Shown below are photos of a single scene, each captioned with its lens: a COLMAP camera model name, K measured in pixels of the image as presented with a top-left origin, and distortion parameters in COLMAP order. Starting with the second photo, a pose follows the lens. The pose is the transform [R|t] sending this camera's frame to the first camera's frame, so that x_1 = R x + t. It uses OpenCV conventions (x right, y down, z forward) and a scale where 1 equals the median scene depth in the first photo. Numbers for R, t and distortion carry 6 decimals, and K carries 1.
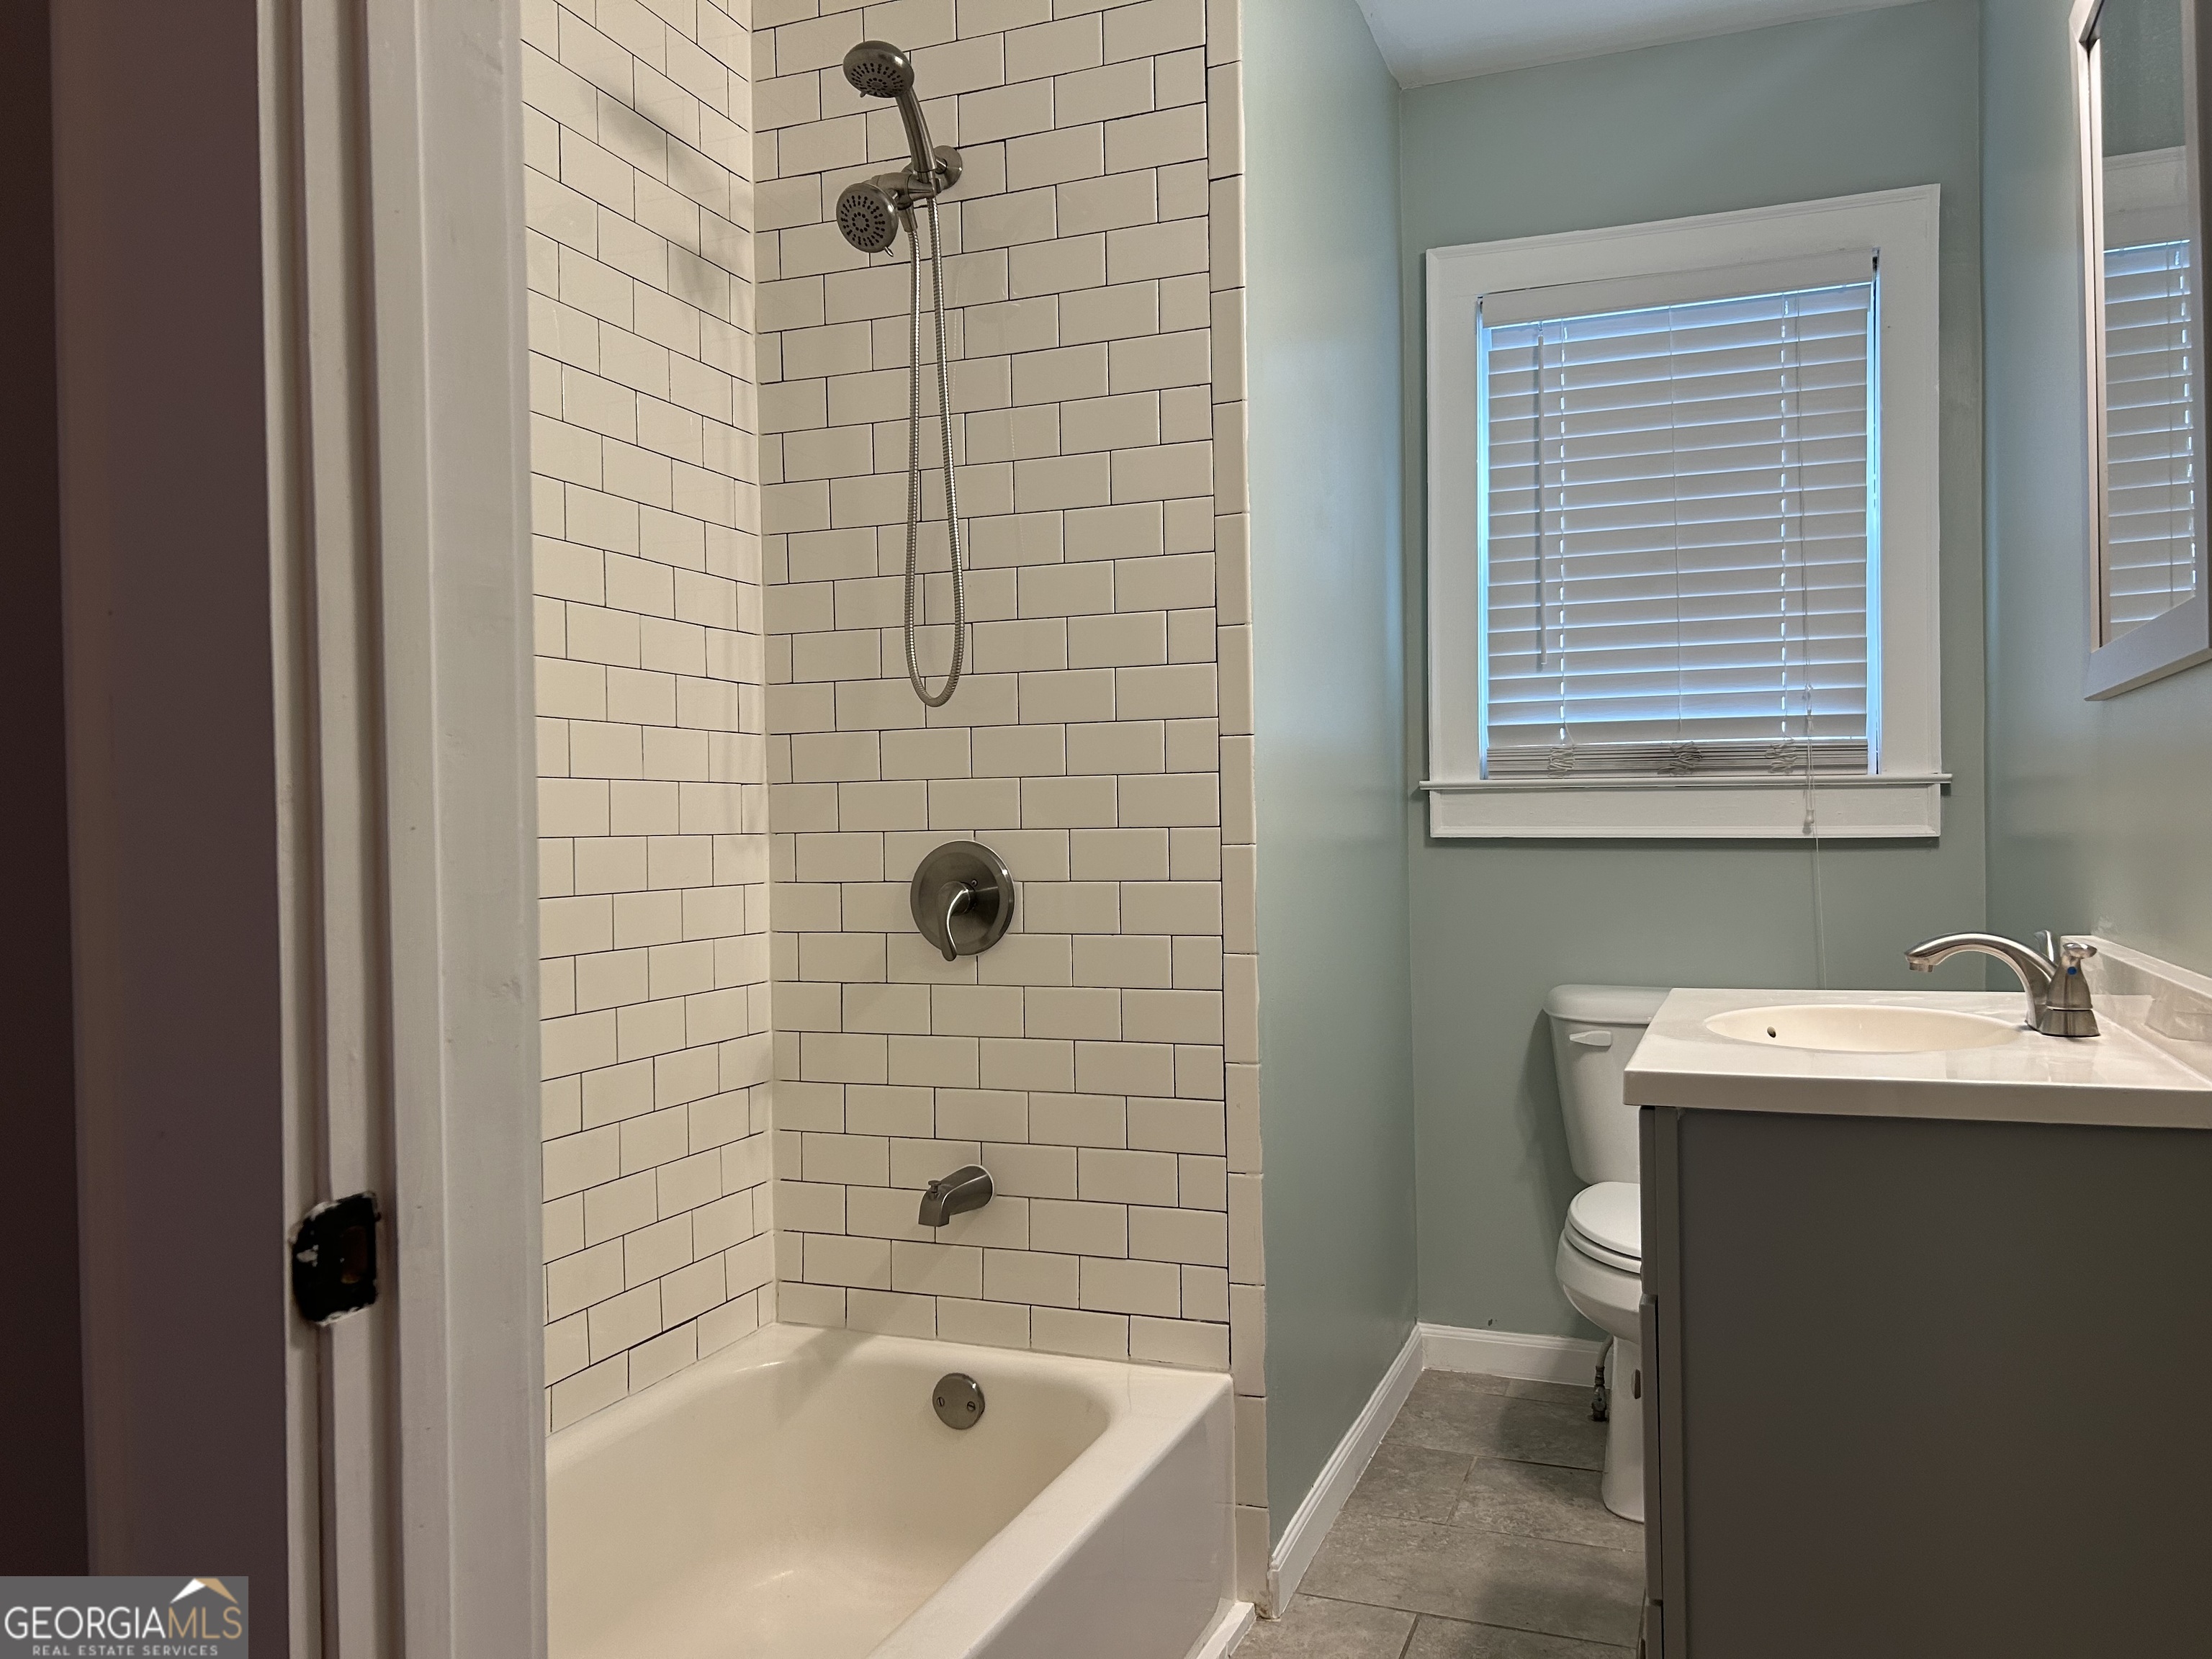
lens RADIAL K [[1653.0, 0, 1116.4], [0, 1653.0, 850.7], [0, 0, 1]] dist [0.047001, -0.058404]
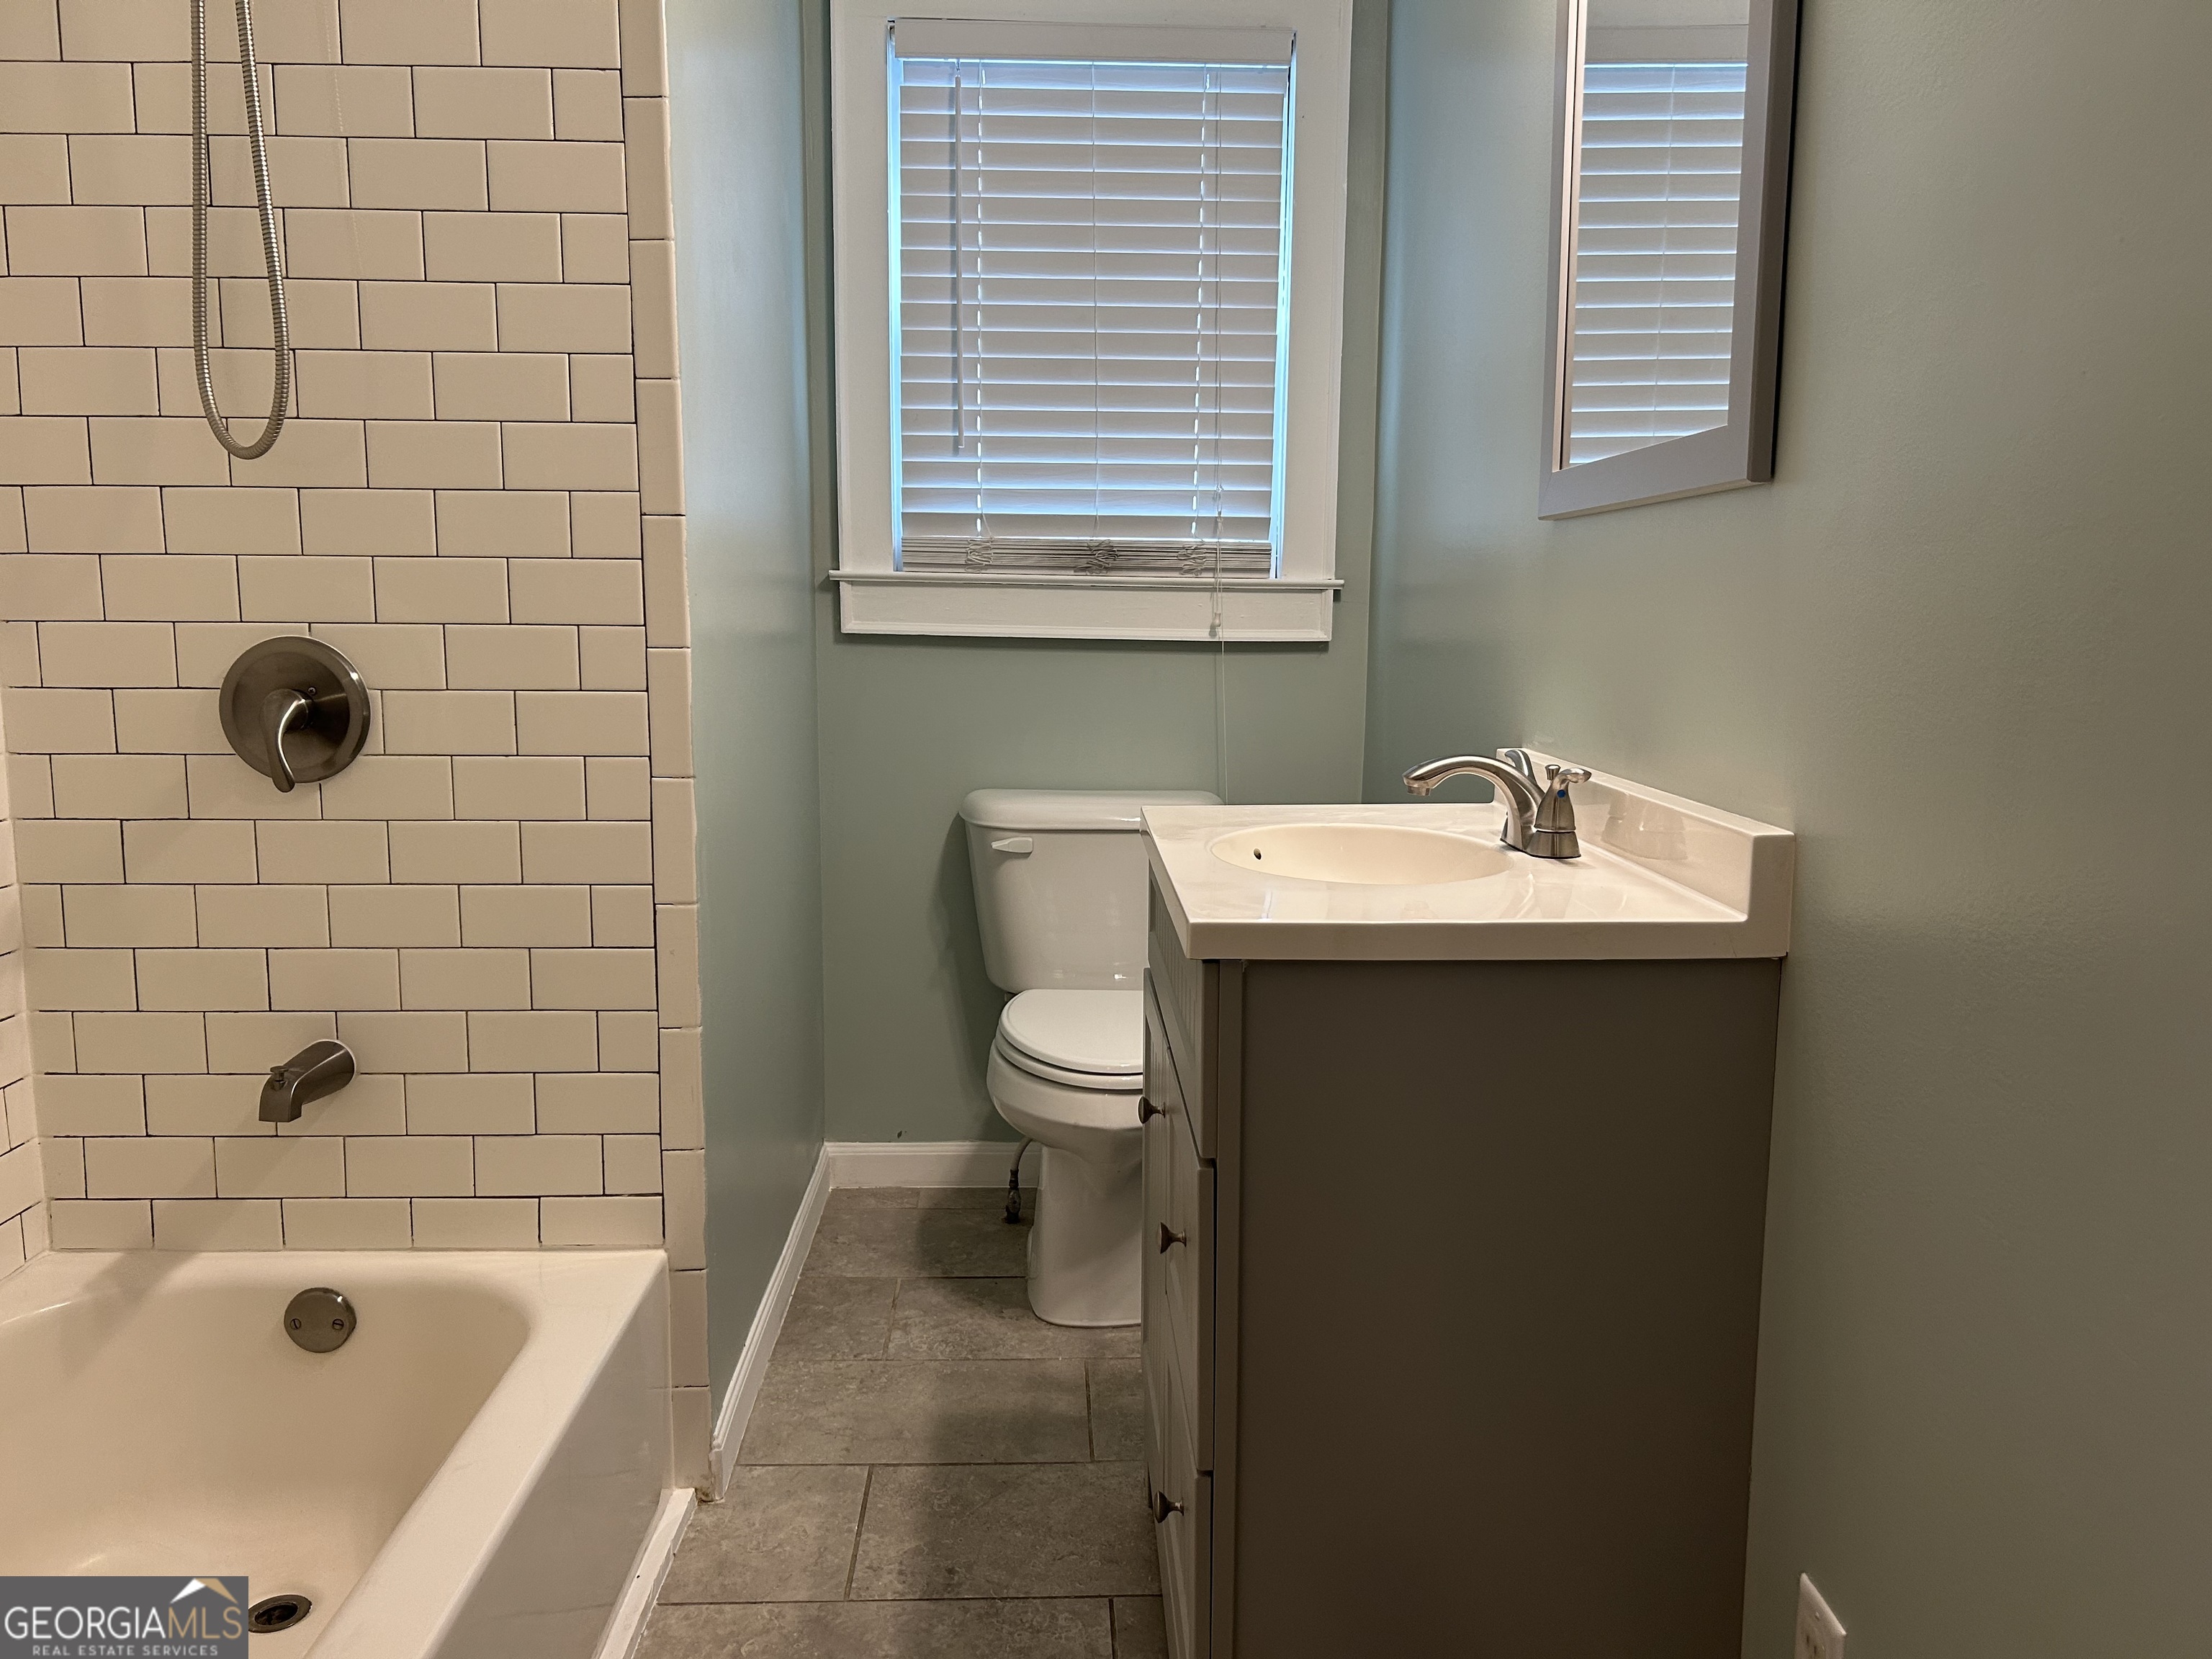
lens RADIAL K [[1653.0, 0, 1102.1], [0, 1653.0, 838.8], [0, 0, 1]] dist [0.047001, -0.058404]
pose [[0.920935, -0.034529, 0.388182, -0.047419], [-0.014770, 0.992259, 0.123305, -0.012951], [-0.389435, -0.119289, 0.913296, 0.114187]]
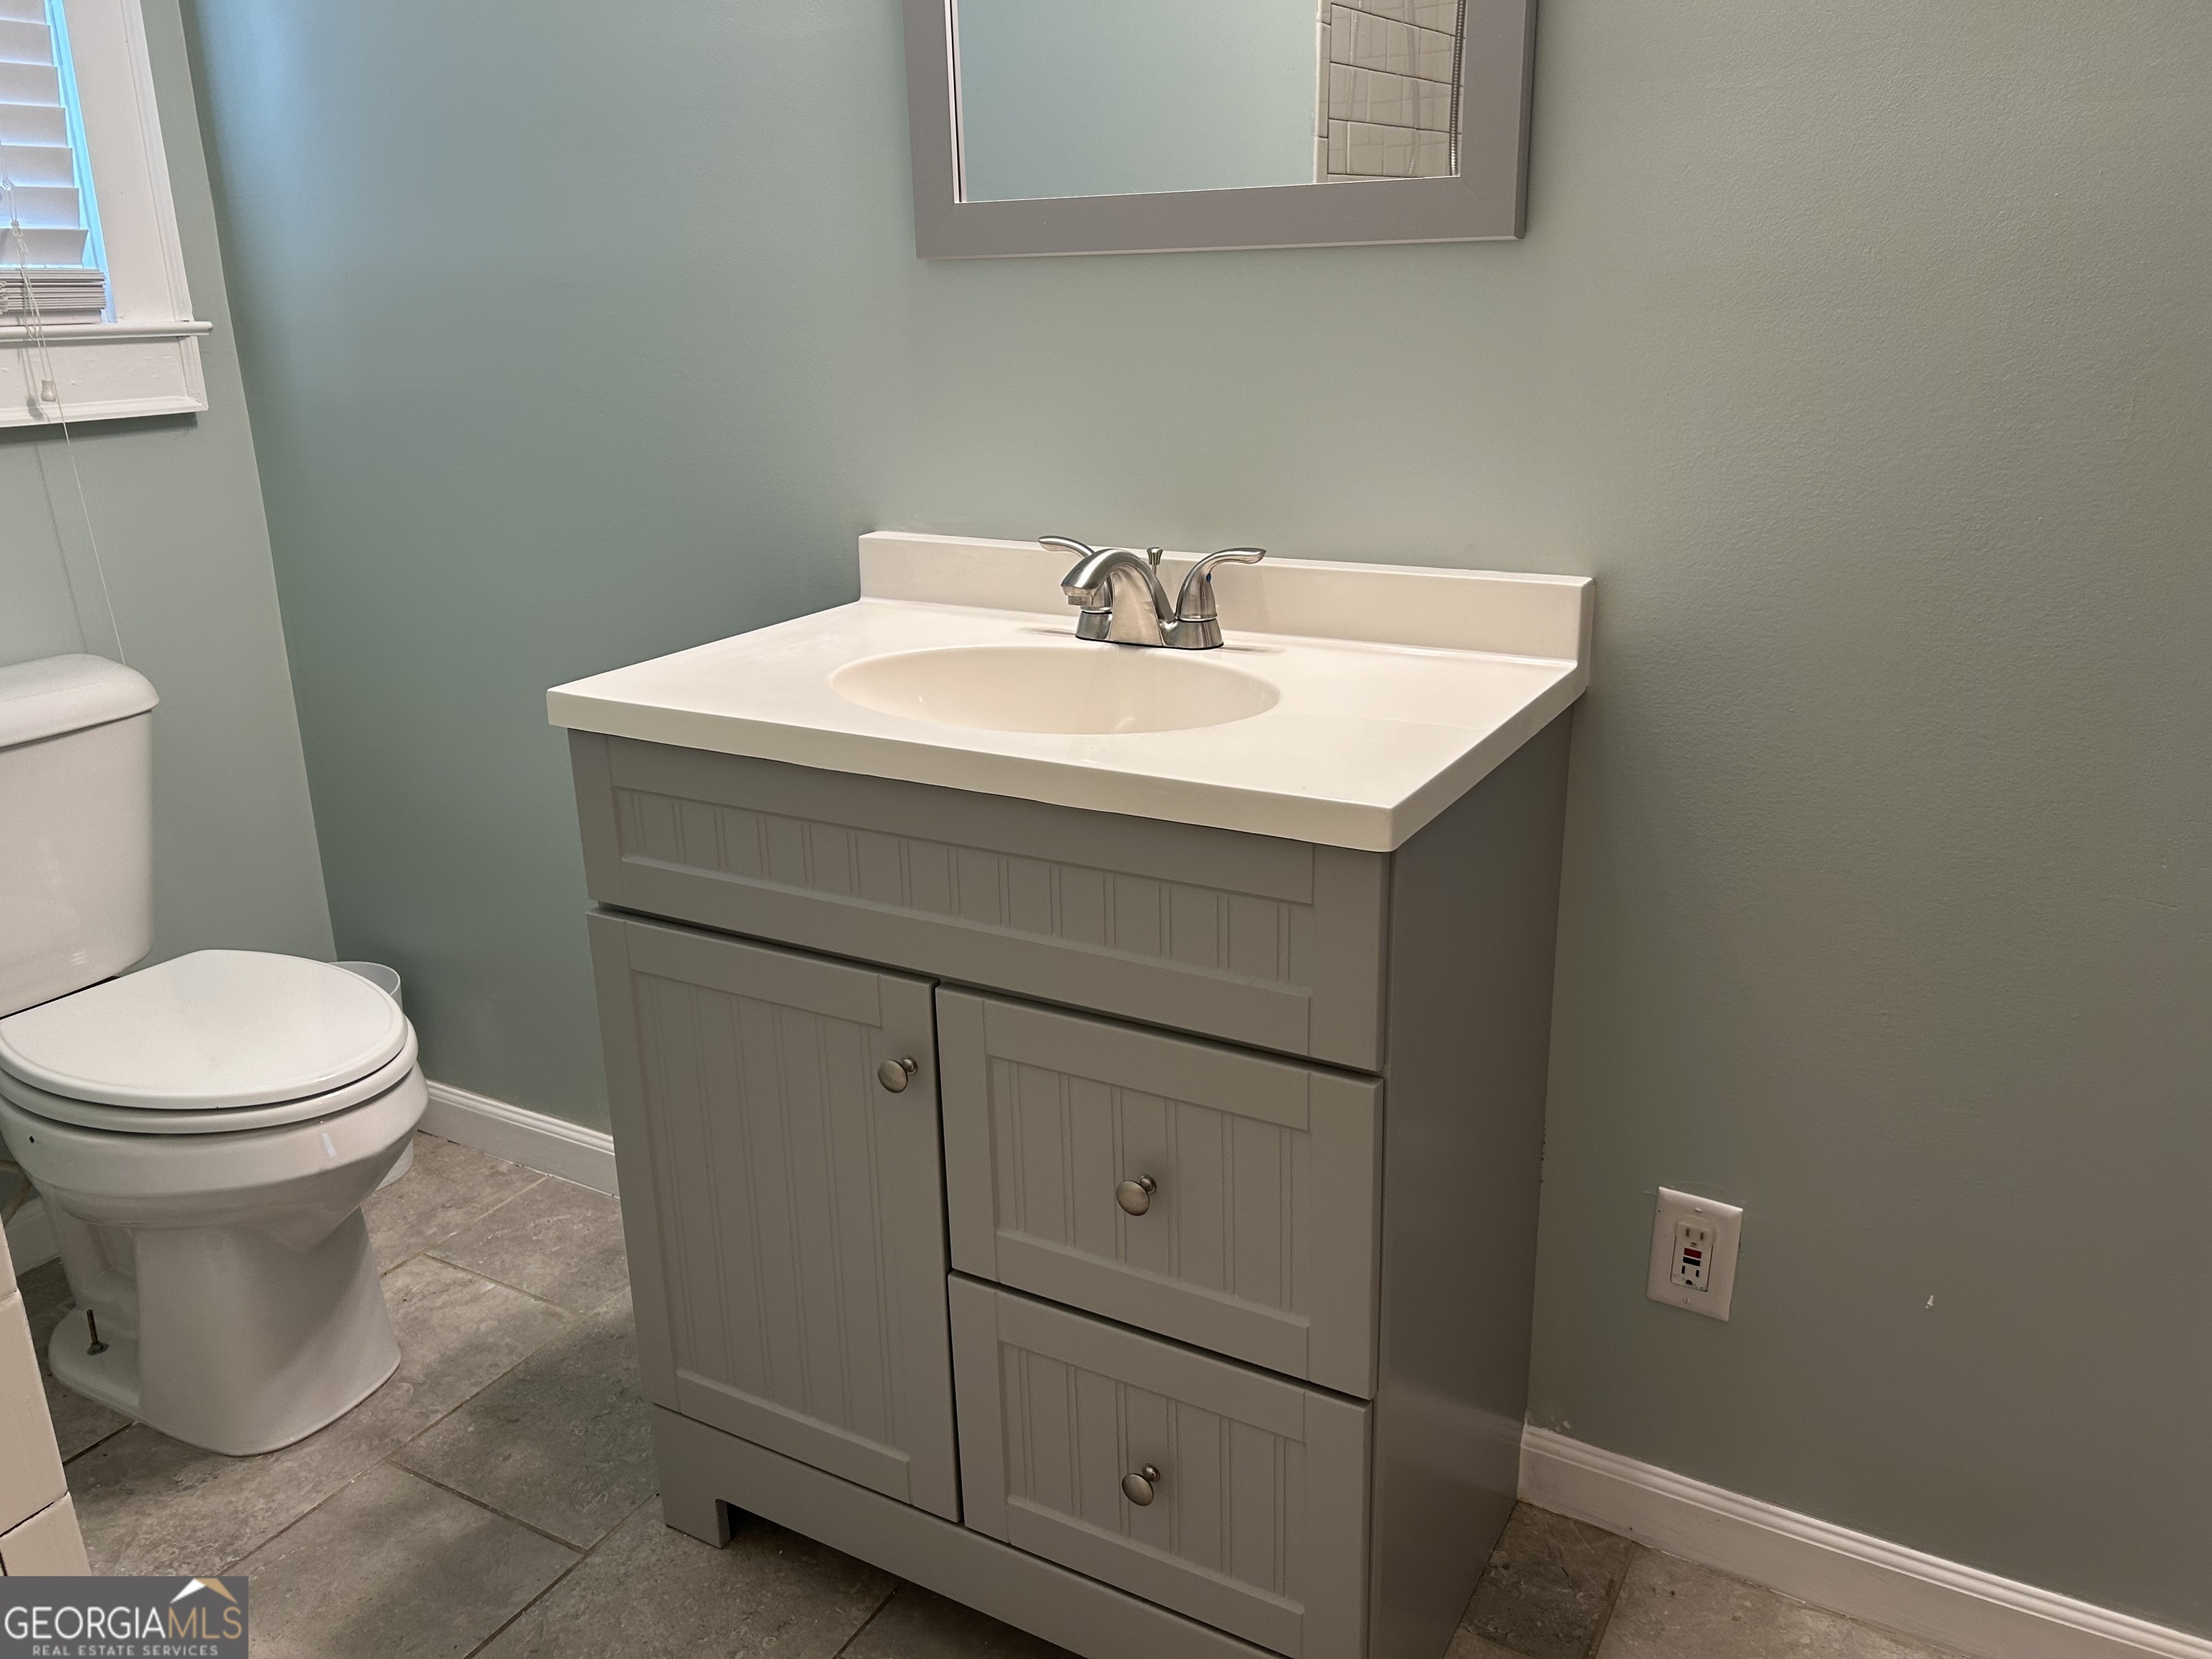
lens RADIAL K [[1653.0, 0, 1097.2], [0, 1653.0, 838.7], [0, 0, 1]] dist [0.047001, -0.058404]
pose [[0.149632, -0.302543, 0.941317, -0.229063], [0.028065, 0.952951, 0.301821, -0.045869], [-0.988343, -0.018744, 0.151083, 0.570088]]
